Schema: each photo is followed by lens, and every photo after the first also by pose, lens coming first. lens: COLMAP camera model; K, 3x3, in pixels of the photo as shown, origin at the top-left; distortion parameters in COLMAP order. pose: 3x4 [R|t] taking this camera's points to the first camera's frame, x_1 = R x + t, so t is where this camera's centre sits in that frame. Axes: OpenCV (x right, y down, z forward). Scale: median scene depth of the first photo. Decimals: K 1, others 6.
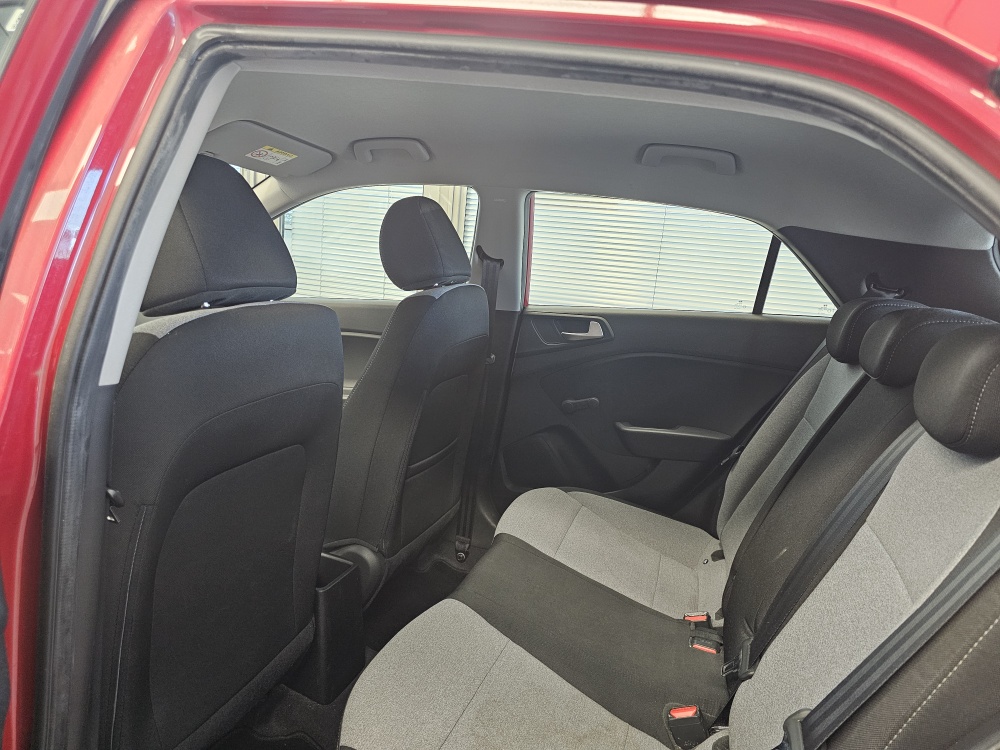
lens RADIAL K [[676.4, 0, 517.1], [0, 676.4, 373.1], [0, 0, 1]] dist [0.060305, -0.059103]
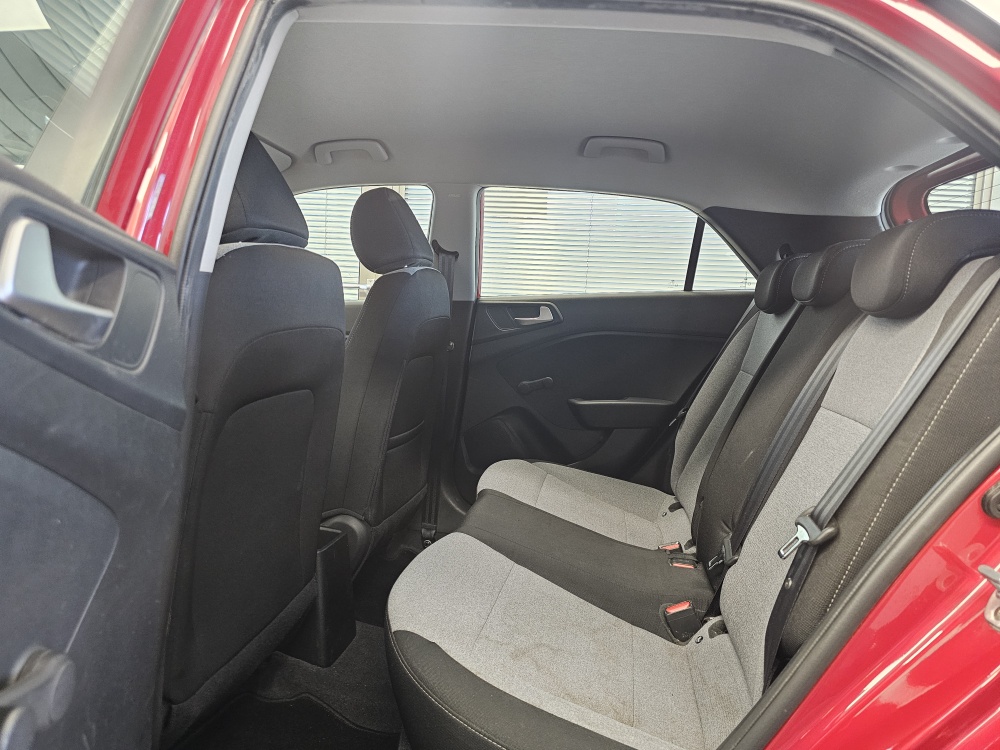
lens RADIAL K [[684.0, 0, 500.6], [0, 684.0, 369.8], [0, 0, 1]] dist [0.066797, -0.065755]
pose [[0.990248, -0.051621, 0.129401, -0.116961], [0.063375, 0.994065, -0.088425, 0.134334], [-0.124069, 0.095764, 0.987642, -0.075412]]
